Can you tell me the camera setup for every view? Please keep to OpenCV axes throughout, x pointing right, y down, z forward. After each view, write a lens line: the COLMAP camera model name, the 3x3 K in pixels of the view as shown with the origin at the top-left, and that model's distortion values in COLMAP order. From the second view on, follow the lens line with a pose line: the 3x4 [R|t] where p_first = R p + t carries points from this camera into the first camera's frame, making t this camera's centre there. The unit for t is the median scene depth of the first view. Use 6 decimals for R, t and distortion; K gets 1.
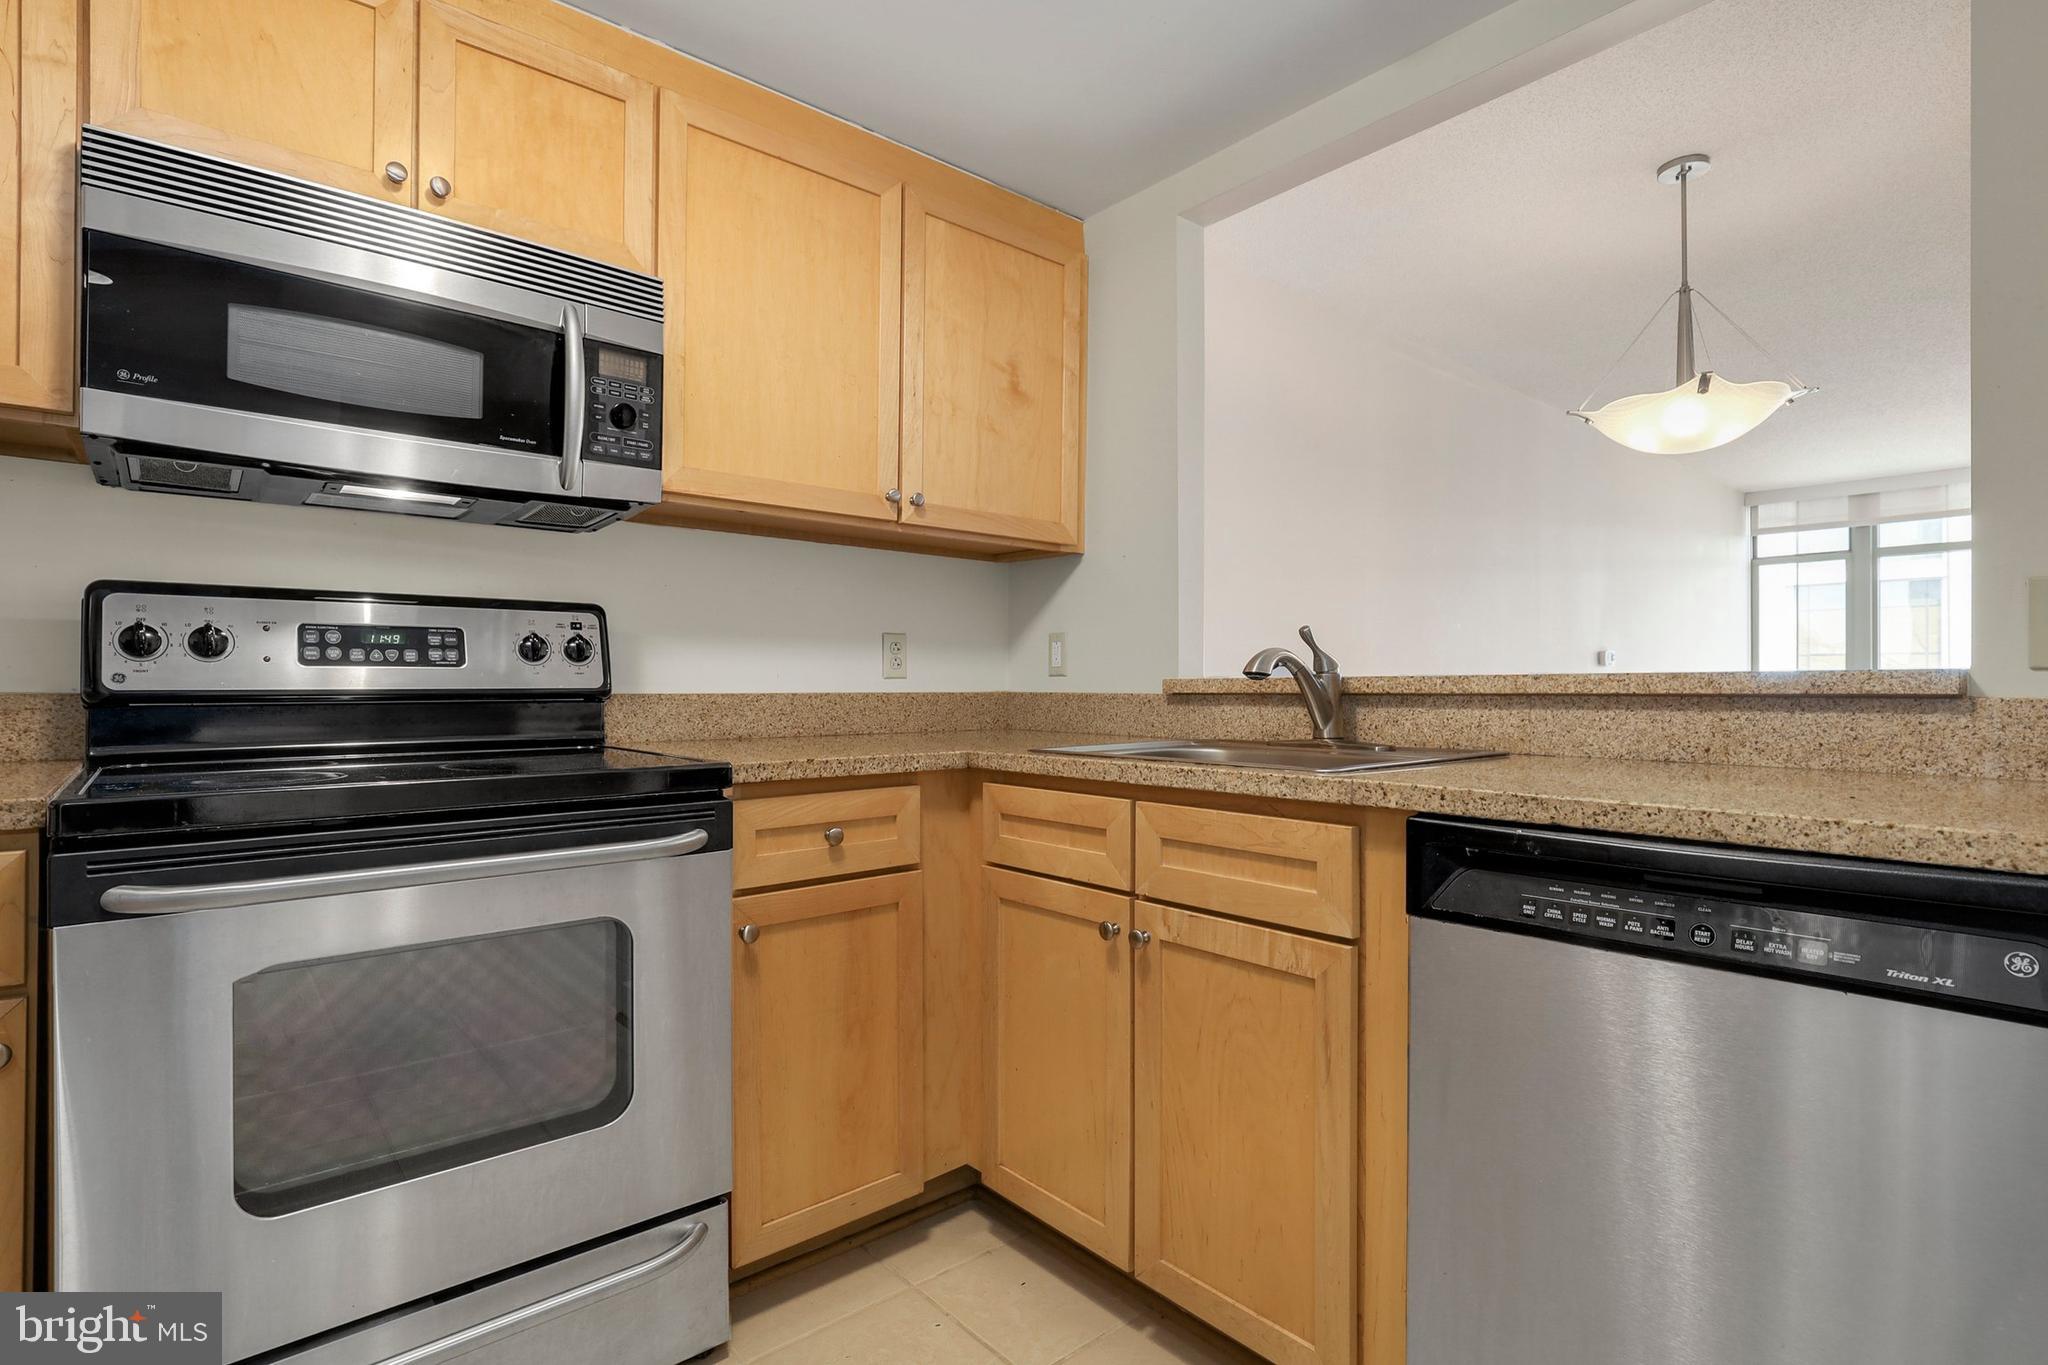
lens RADIAL K [[1046.6, 0, 1009.9], [0, 1046.6, 678.0], [0, 0, 1]] dist [-0.004191, -0.000677]
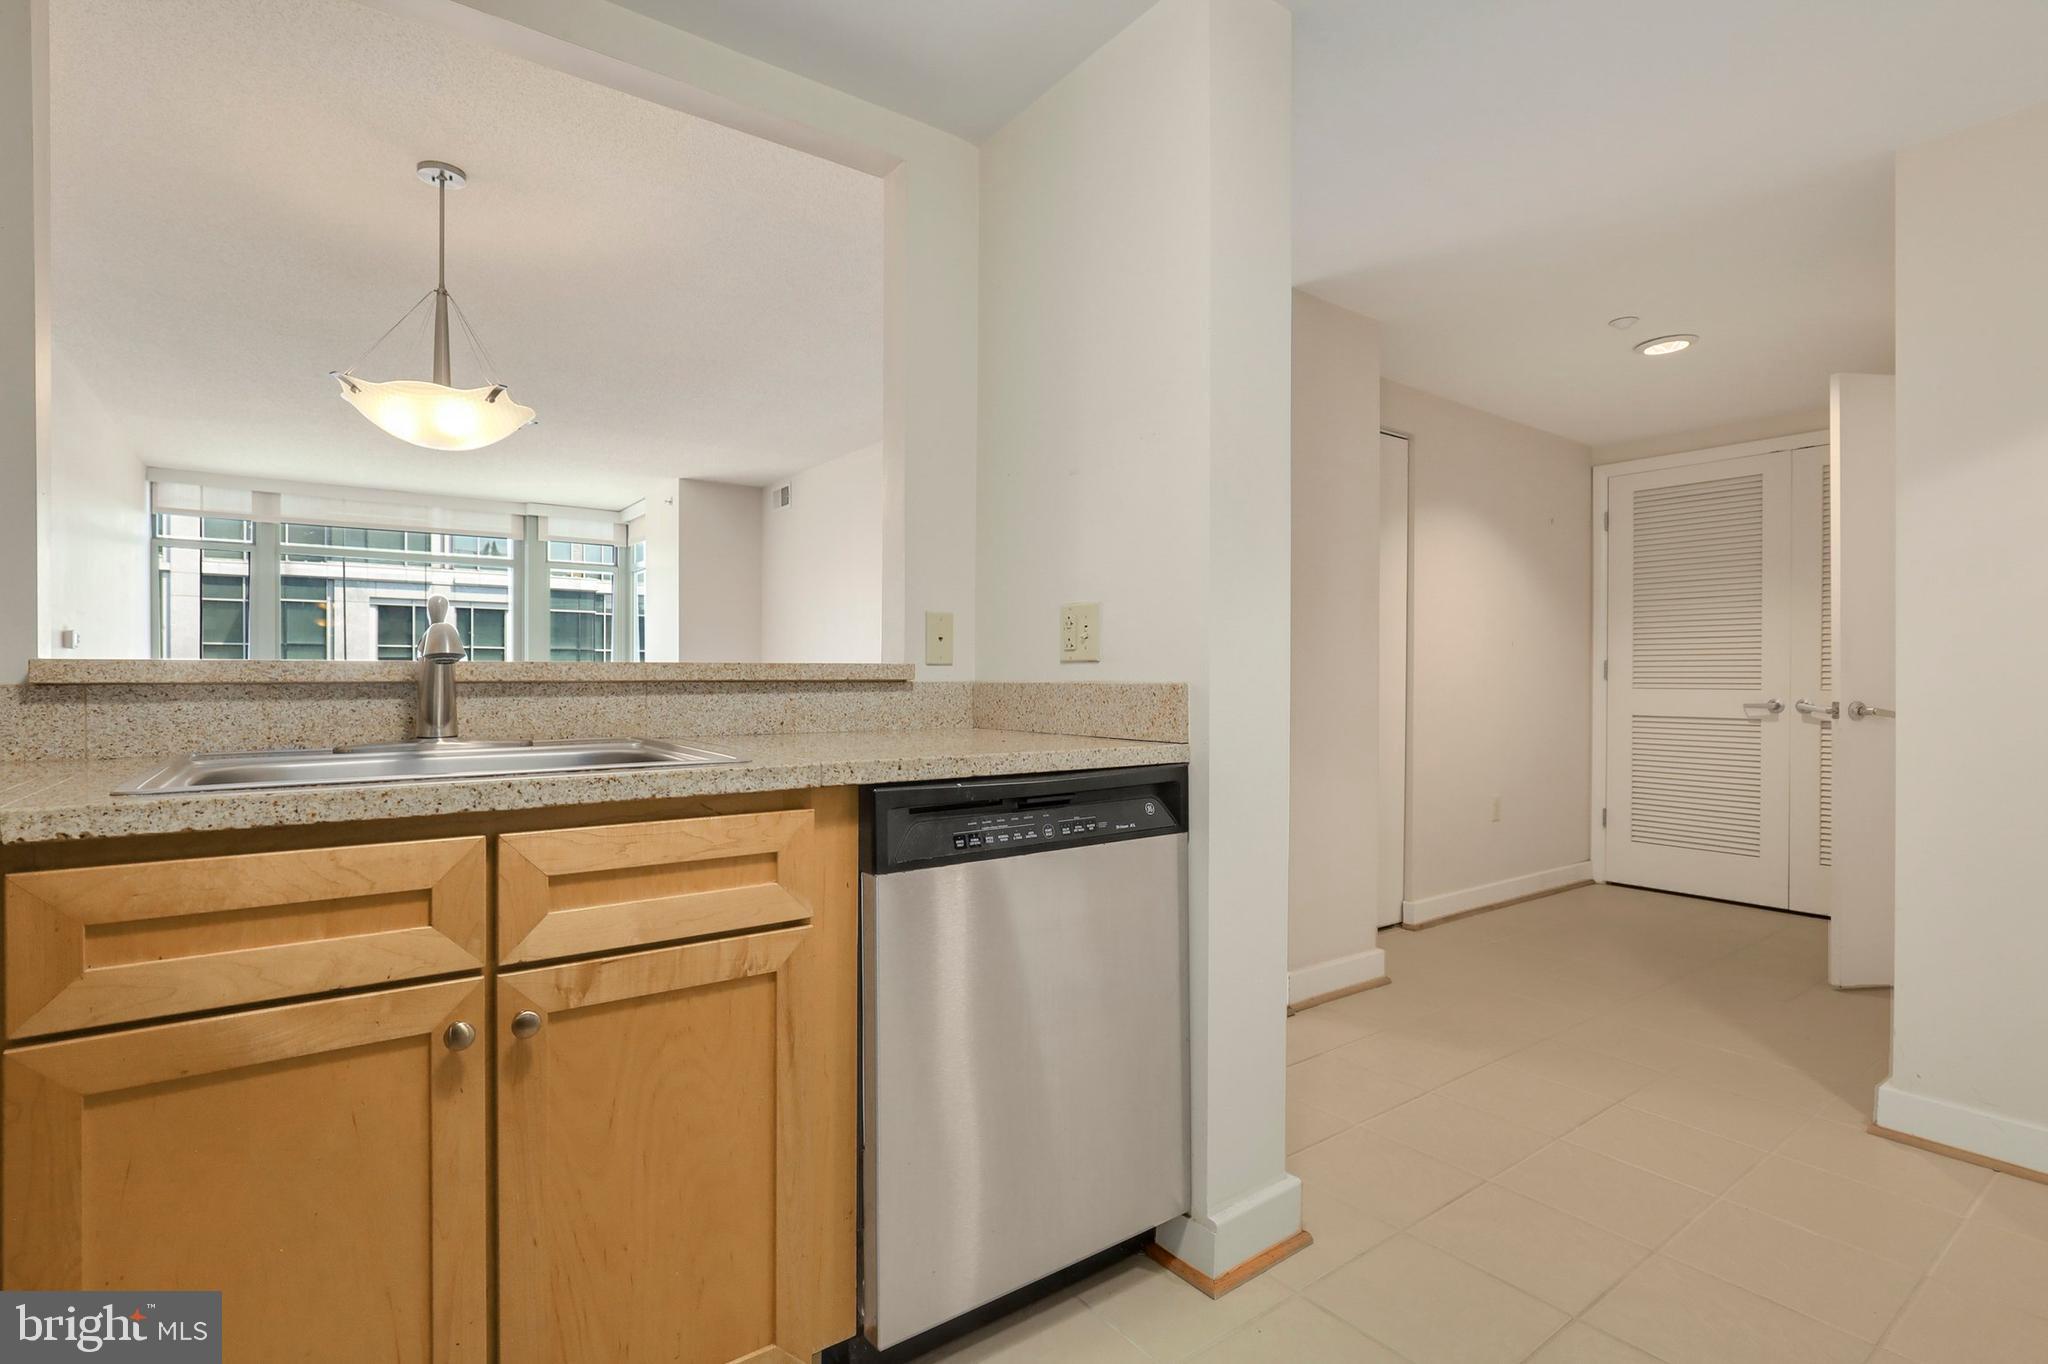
lens RADIAL K [[1005.8, 0, 1029.2], [0, 1005.8, 685.5], [0, 0, 1]] dist [-0.016415, 0.008365]
pose [[0.025978, -0.008423, 0.999627, -0.536065], [-0.009418, 0.999918, 0.008670, 0.007949], [-0.999618, -0.009639, 0.025896, 0.621111]]
